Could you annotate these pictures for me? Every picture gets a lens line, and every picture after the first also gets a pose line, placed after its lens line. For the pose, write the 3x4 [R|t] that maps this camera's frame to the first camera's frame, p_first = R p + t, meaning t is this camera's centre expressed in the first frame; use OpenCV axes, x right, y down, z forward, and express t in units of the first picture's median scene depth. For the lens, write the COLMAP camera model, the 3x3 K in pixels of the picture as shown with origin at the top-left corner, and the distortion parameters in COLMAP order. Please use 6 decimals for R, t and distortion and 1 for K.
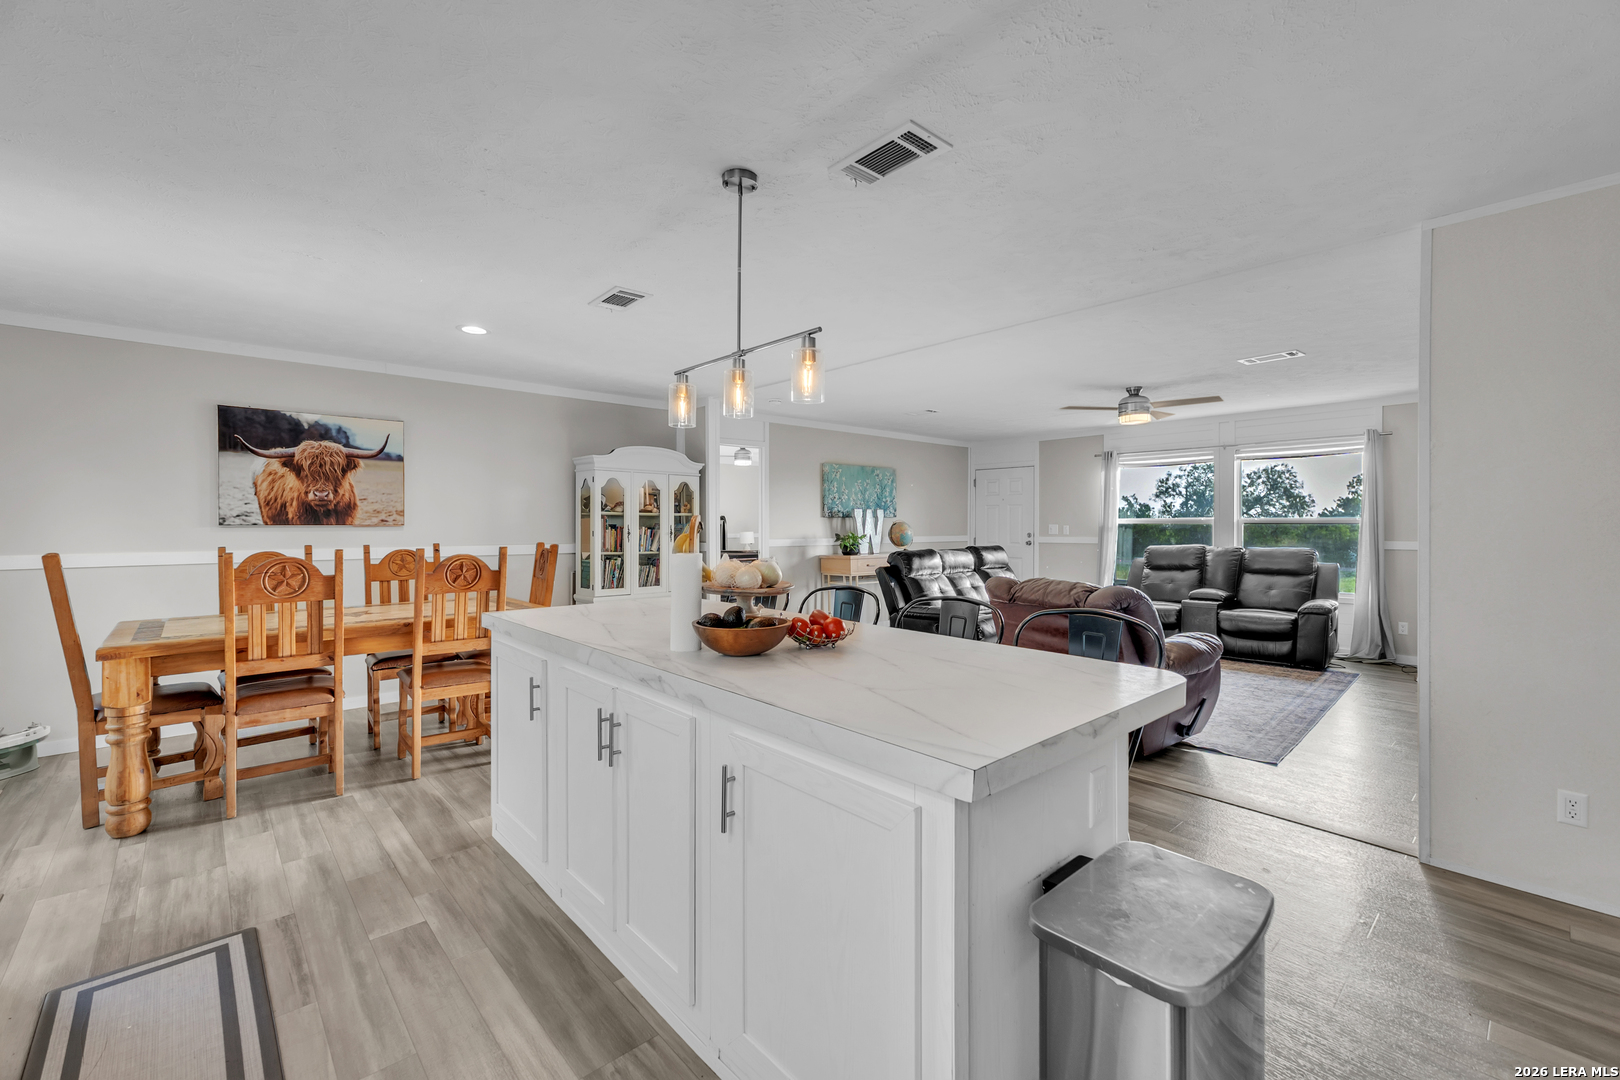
lens RADIAL K [[682.8, 0, 808.4], [0, 682.8, 535.7], [0, 0, 1]] dist [0.005513, 0.000566]
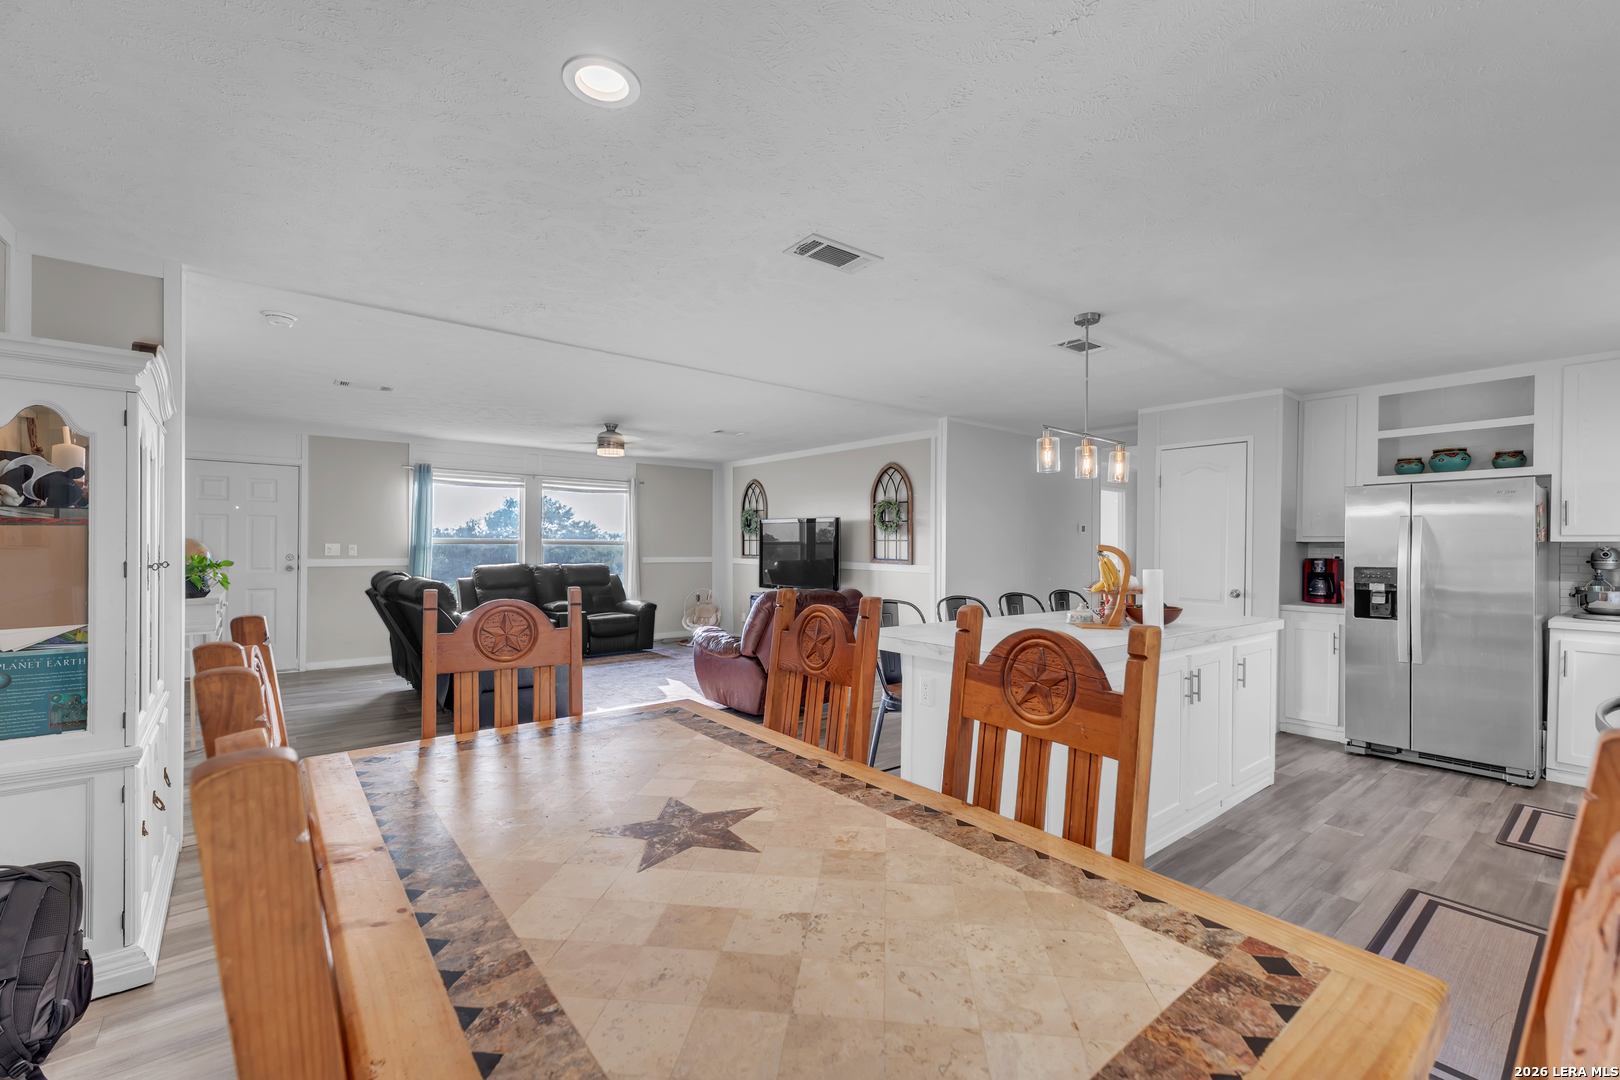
lens RADIAL K [[682.8, 0, 818.9], [0, 682.8, 542.5], [0, 0, 1]] dist [0.005513, 0.000566]
pose [[0.048882, -0.001547, 0.998803, -0.745209], [0.010157, 0.999948, 0.001051, -0.022851], [-0.998753, 0.010094, 0.048895, 0.715311]]
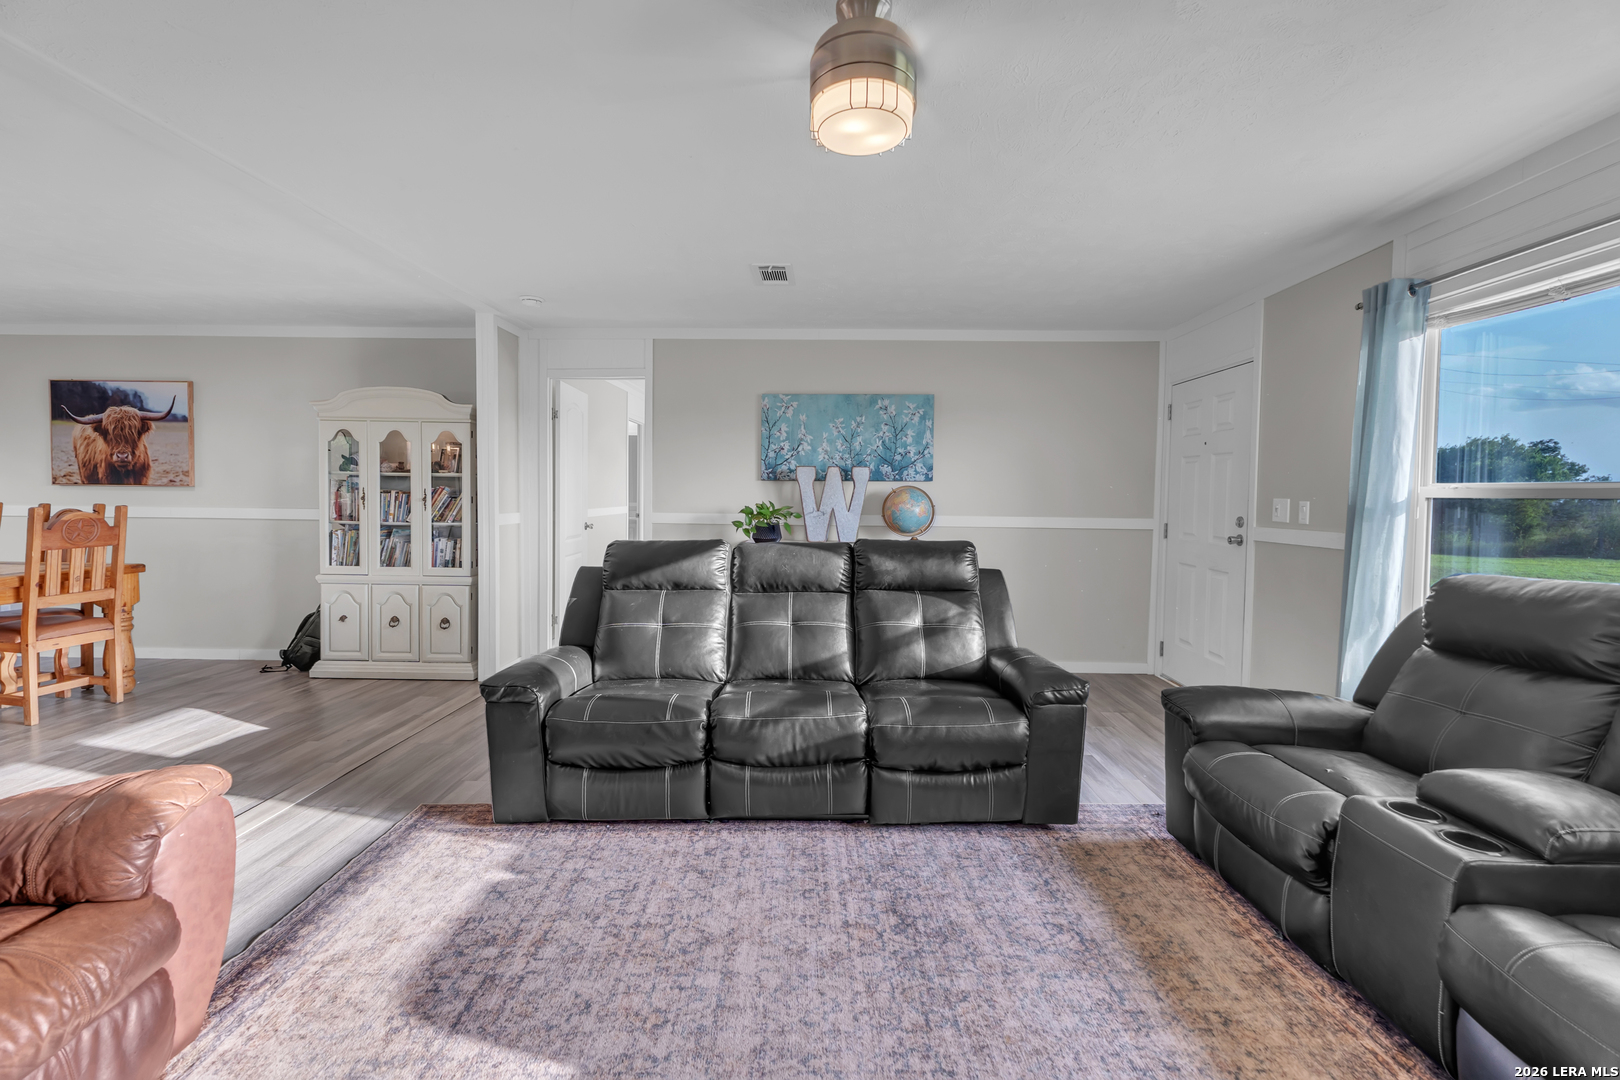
lens RADIAL K [[682.8, 0, 815.1], [0, 682.8, 514.6], [0, 0, 1]] dist [0.005513, 0.000566]
pose [[0.726691, 0.031593, -0.686238, 0.792884], [-0.023128, 0.999501, 0.021523, -0.016319], [0.686575, 0.000231, 0.727058, 0.929182]]
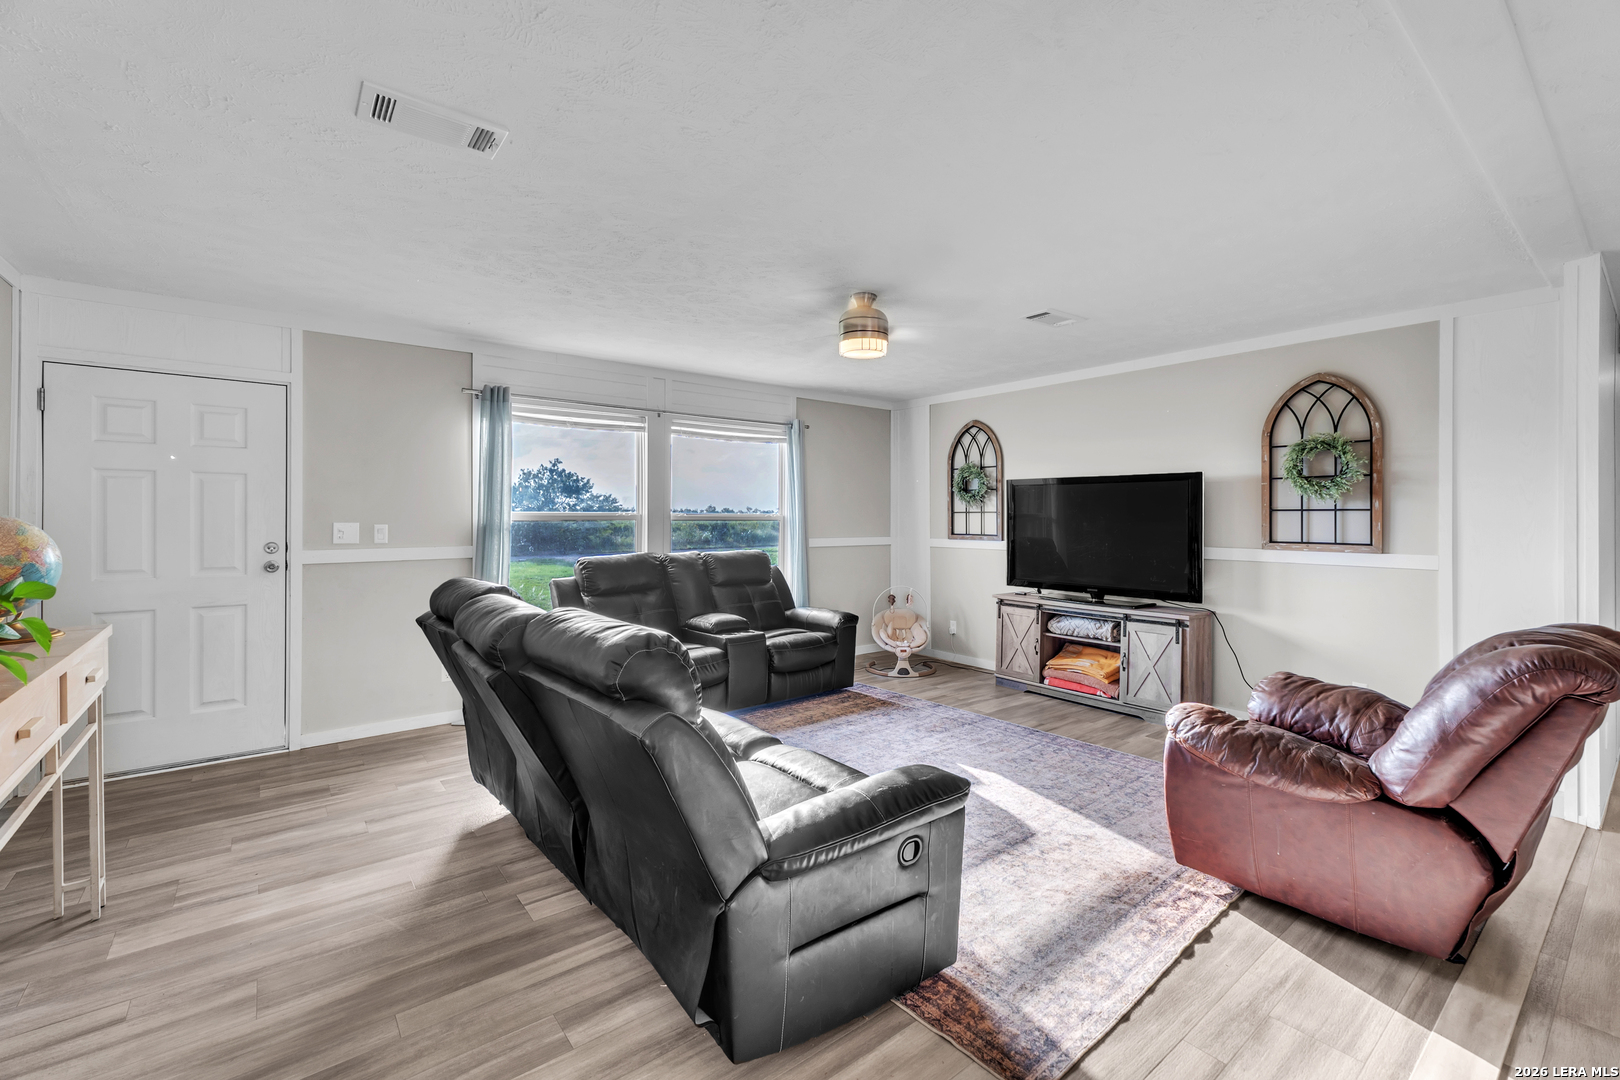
lens RADIAL K [[682.8, 0, 813.8], [0, 682.8, 513.4], [0, 0, 1]] dist [0.005513, 0.000566]
pose [[0.058545, 0.001479, 0.998284, -0.143958], [0.017338, 0.999847, -0.002498, -0.028557], [-0.998134, 0.017454, 0.058510, 1.199461]]
